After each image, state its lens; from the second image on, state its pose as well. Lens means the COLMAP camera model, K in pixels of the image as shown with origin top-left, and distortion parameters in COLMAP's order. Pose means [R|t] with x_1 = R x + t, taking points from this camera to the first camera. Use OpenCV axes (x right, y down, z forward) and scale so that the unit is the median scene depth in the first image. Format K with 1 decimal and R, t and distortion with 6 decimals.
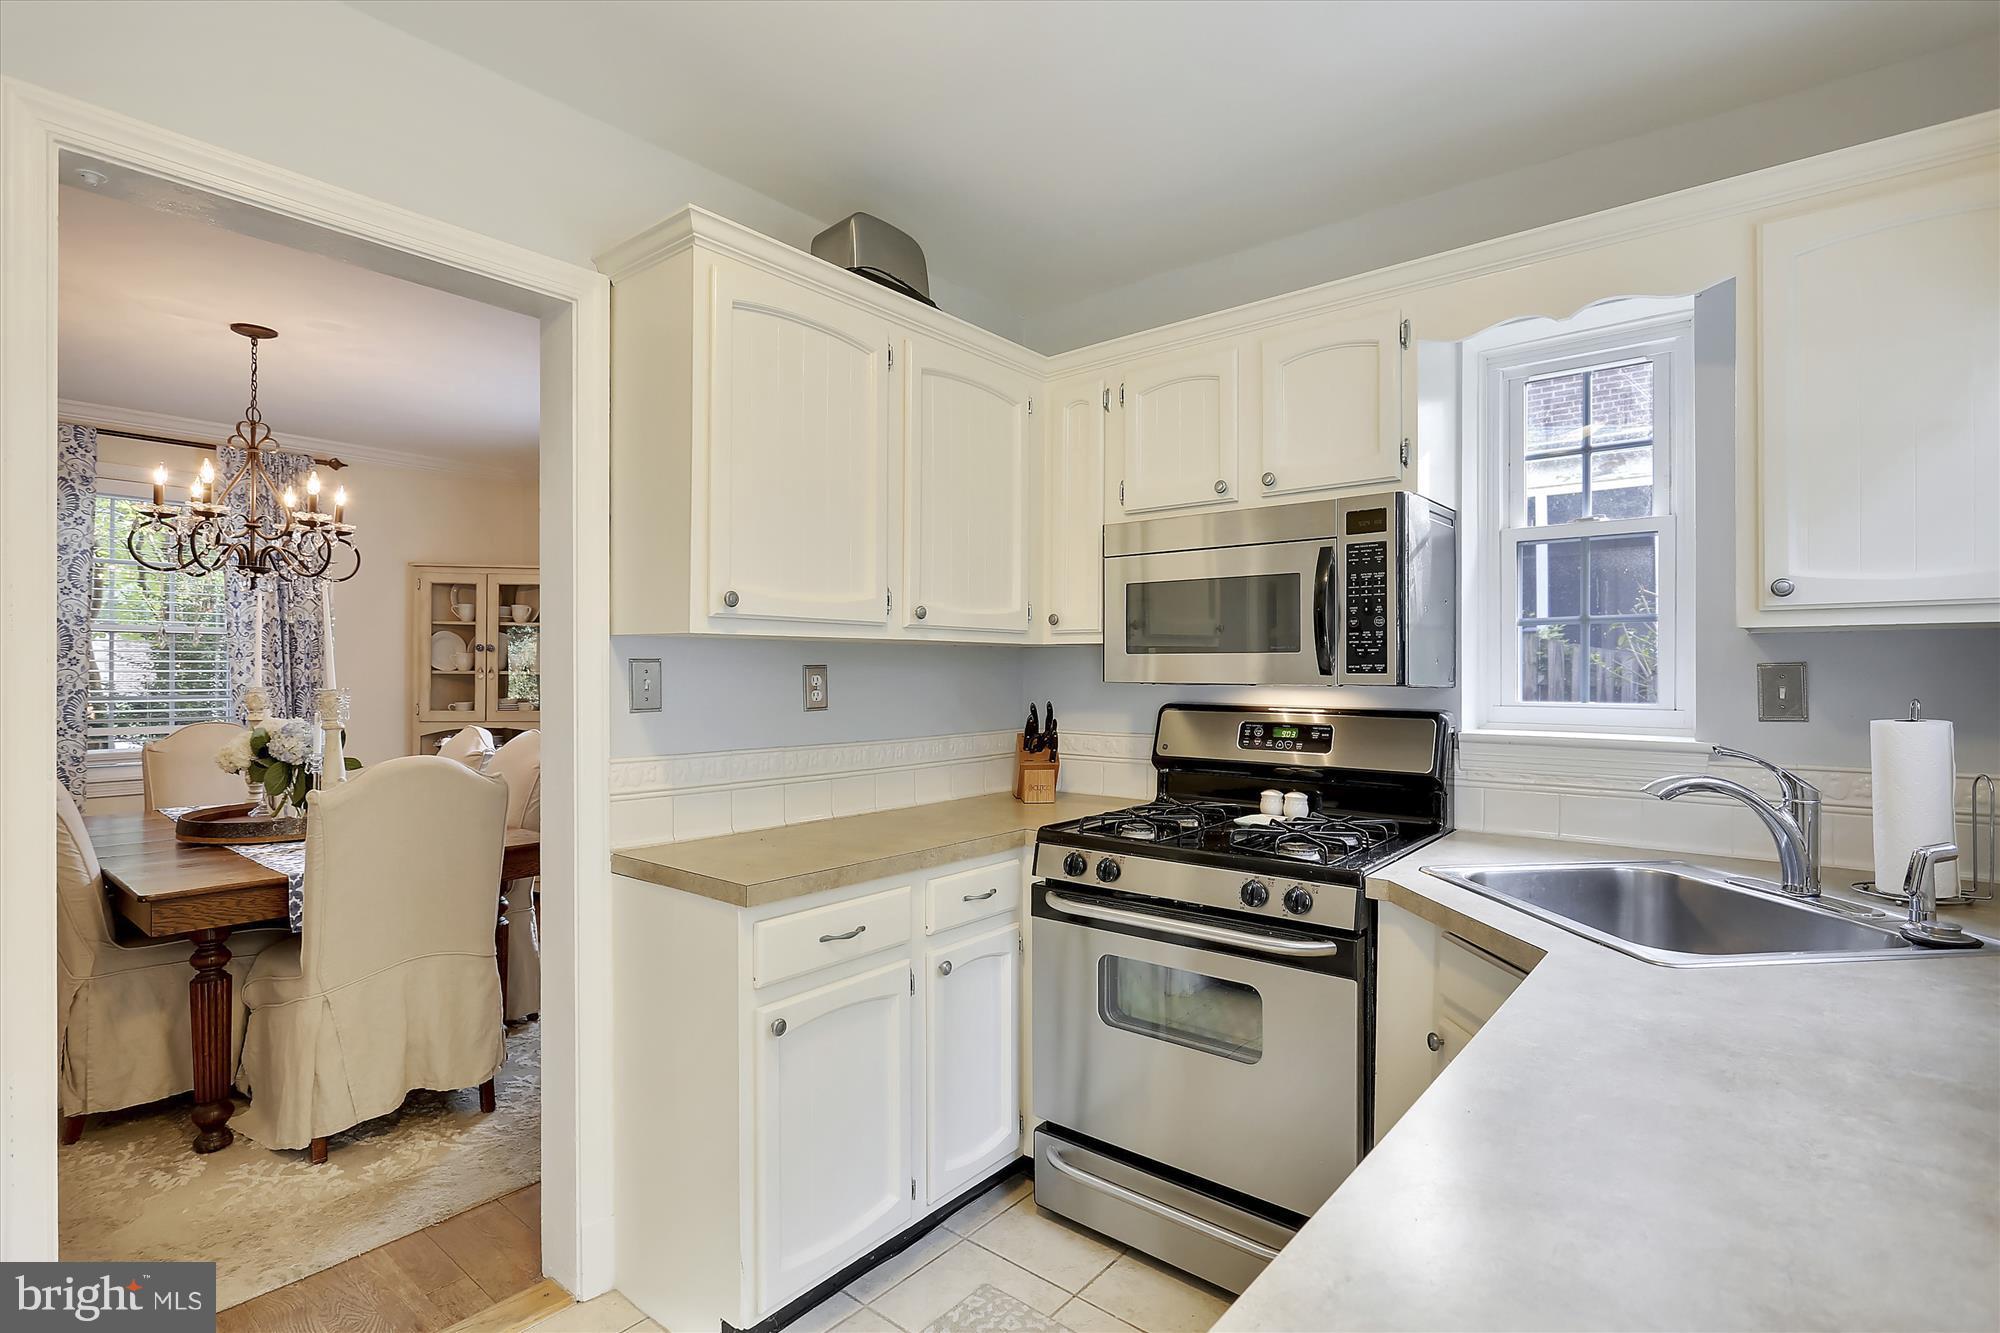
lens RADIAL K [[950.5, 0, 998.6], [0, 950.5, 671.2], [0, 0, 1]] dist [-0.004167, 0.001431]
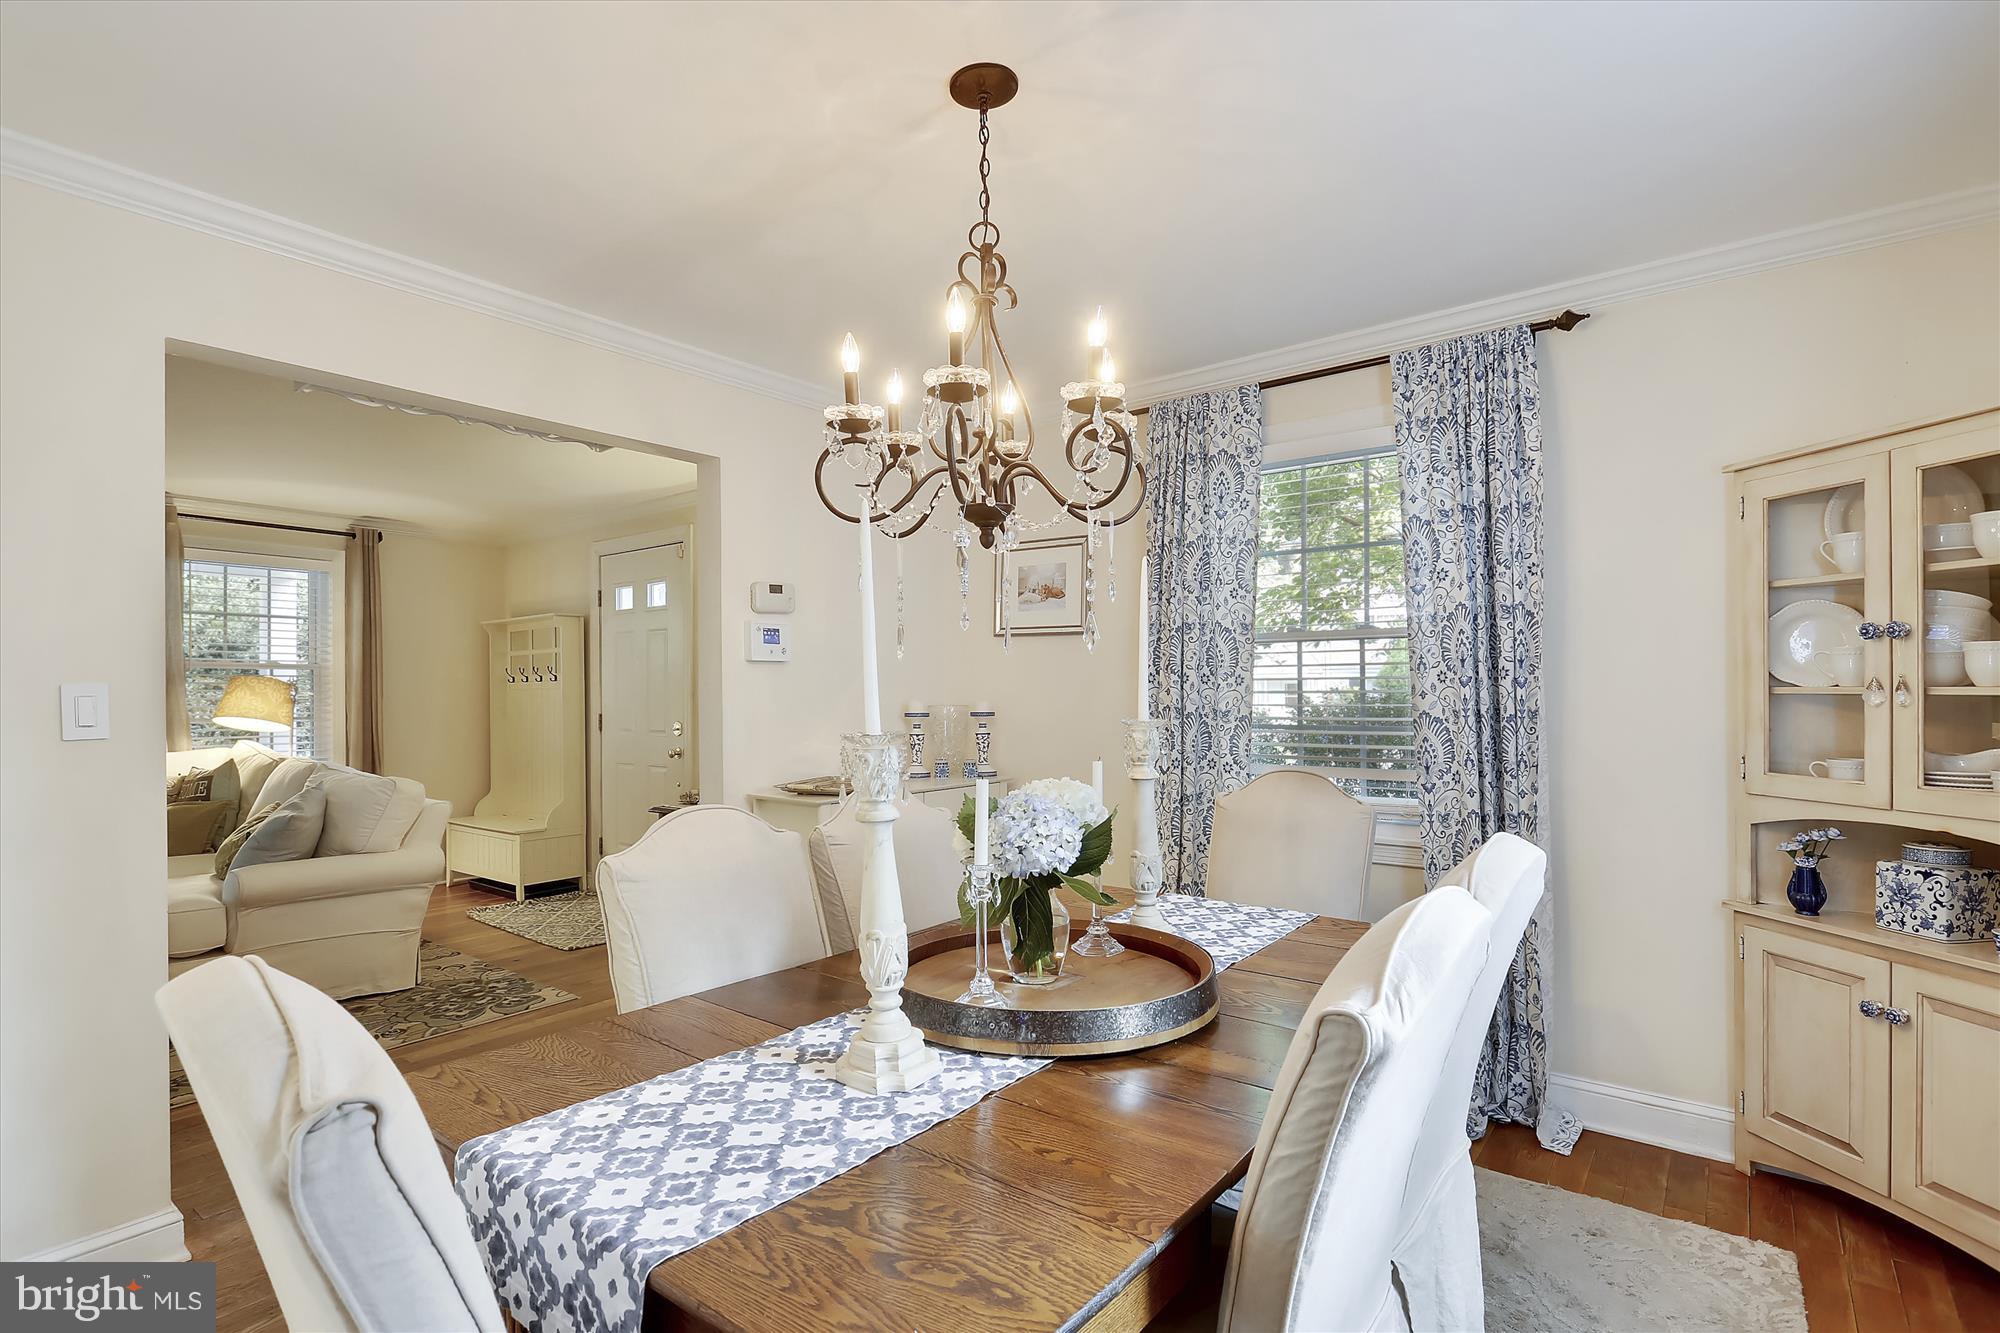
lens RADIAL K [[950.5, 0, 998.6], [0, 950.5, 671.2], [0, 0, 1]] dist [-0.004167, 0.001431]
pose [[0.030785, -0.025442, -0.999202, -0.160363], [0.007010, 0.999657, -0.025238, 0.000819], [0.999501, -0.006228, 0.030953, 0.683253]]
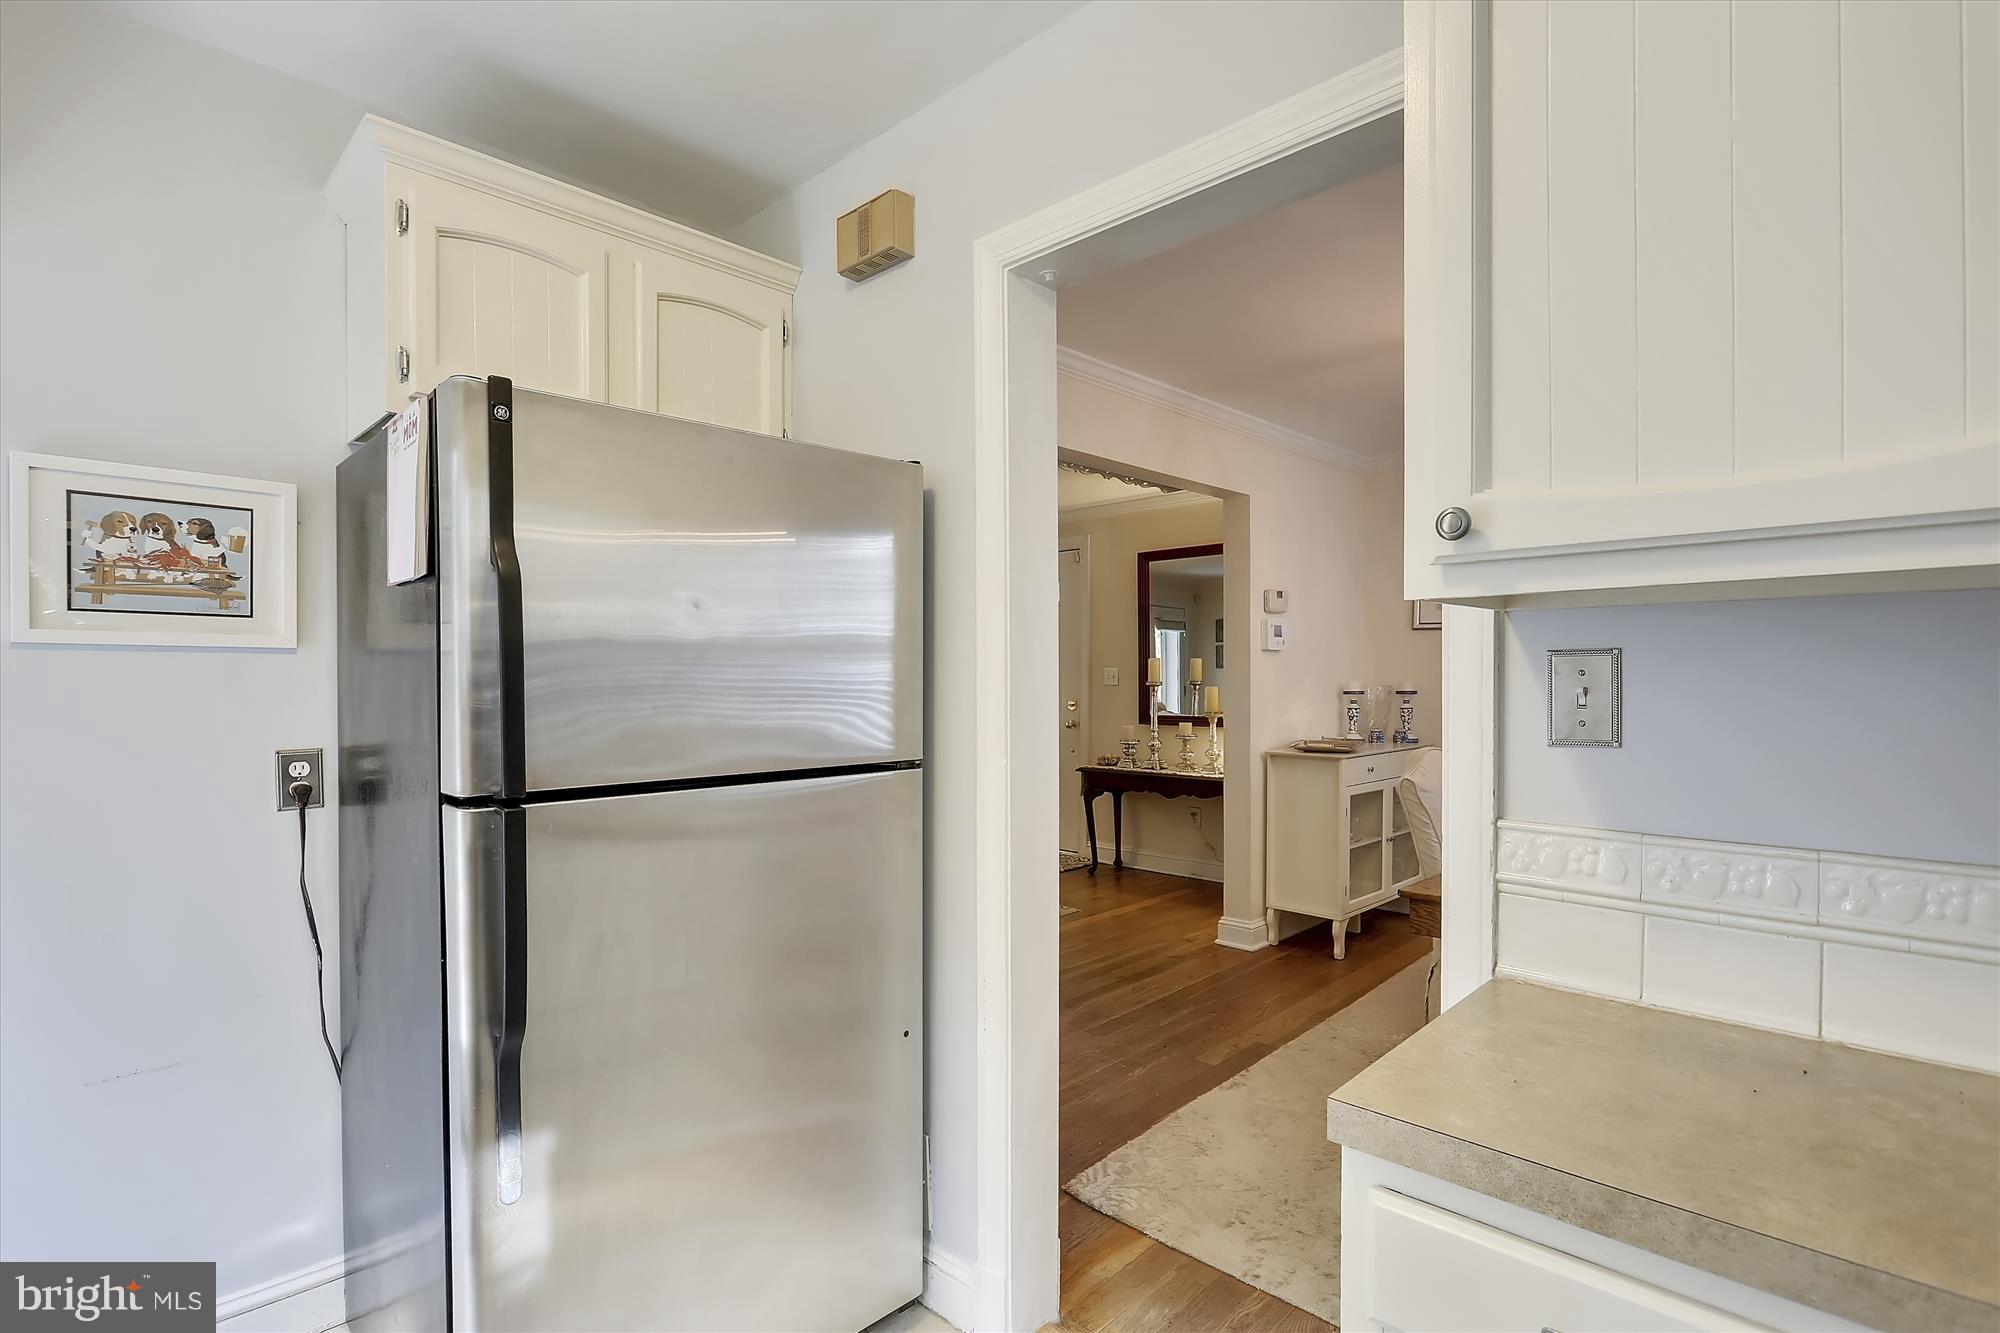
lens RADIAL K [[950.5, 0, 998.6], [0, 950.5, 671.2], [0, 0, 1]] dist [-0.004167, 0.001431]
pose [[-0.077504, -0.006059, -0.996974, 0.090096], [-0.002192, 0.999980, -0.005907, 0.001150], [0.996990, 0.001727, -0.077516, 0.306029]]
